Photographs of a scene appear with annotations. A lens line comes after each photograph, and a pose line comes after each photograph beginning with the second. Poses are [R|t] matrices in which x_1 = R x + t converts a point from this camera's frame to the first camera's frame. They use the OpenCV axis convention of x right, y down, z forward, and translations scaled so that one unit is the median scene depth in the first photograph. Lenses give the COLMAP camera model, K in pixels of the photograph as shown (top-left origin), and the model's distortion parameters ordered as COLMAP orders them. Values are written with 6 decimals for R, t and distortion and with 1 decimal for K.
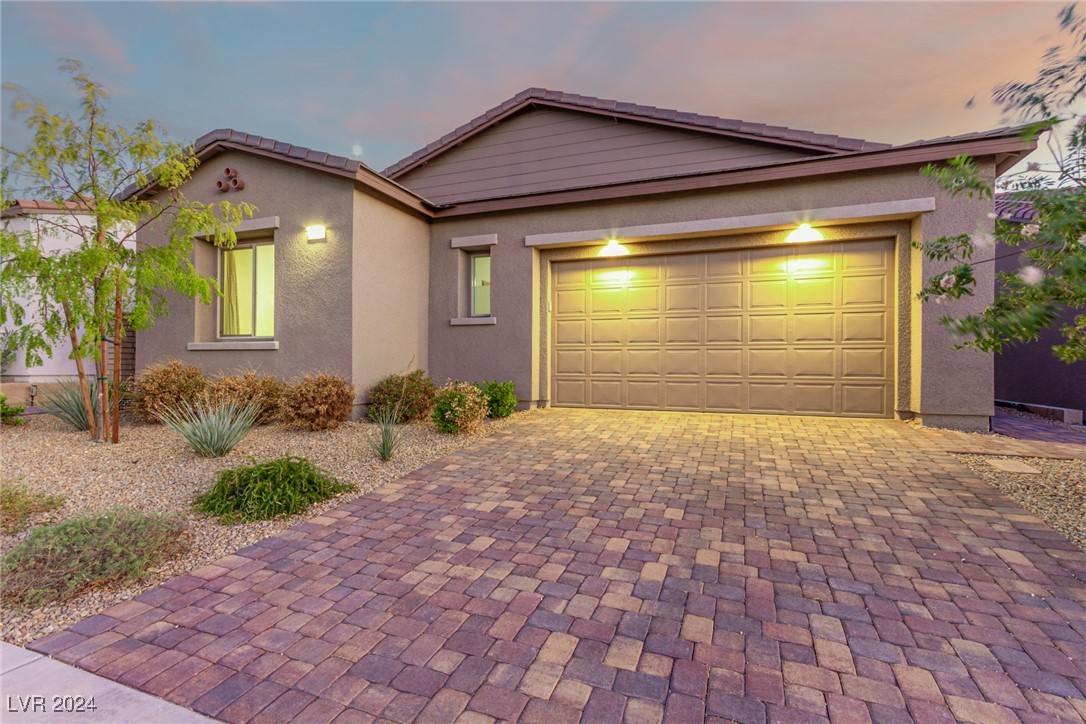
lens RADIAL K [[509.6, 0, 544.5], [0, 509.6, 358.1], [0, 0, 1]] dist [0.014236, -0.004412]
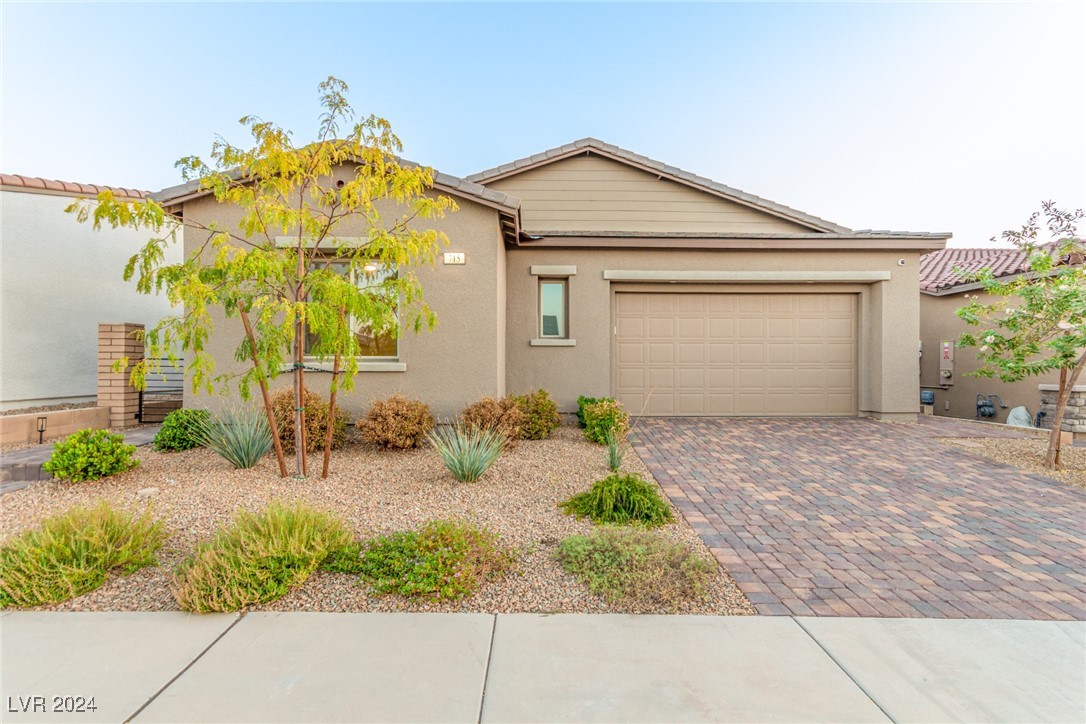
lens RADIAL K [[506.3, 0, 543.0], [0, 506.3, 362.0], [0, 0, 1]] dist [0.006041, 0.000099]
pose [[0.927054, -0.001632, 0.374925, -1.133796], [-0.002877, 0.999930, 0.011466, -0.082939], [-0.374917, -0.011708, 0.926984, -0.033885]]
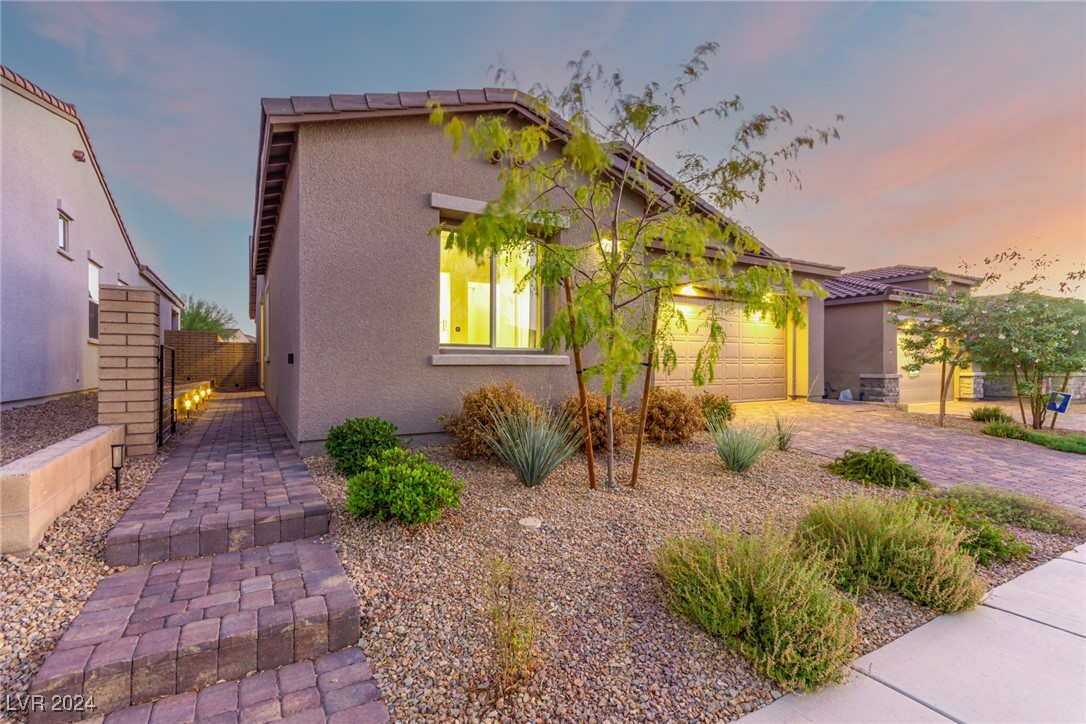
lens RADIAL K [[507.3, 0, 543.0], [0, 507.3, 362.0], [0, 0, 1]] dist [0.006741, -0.000137]
pose [[0.619548, -0.001137, 0.784958, -2.209291], [-0.010885, 0.999890, 0.010039, -0.053338], [-0.784883, -0.014764, 0.619468, 0.841540]]
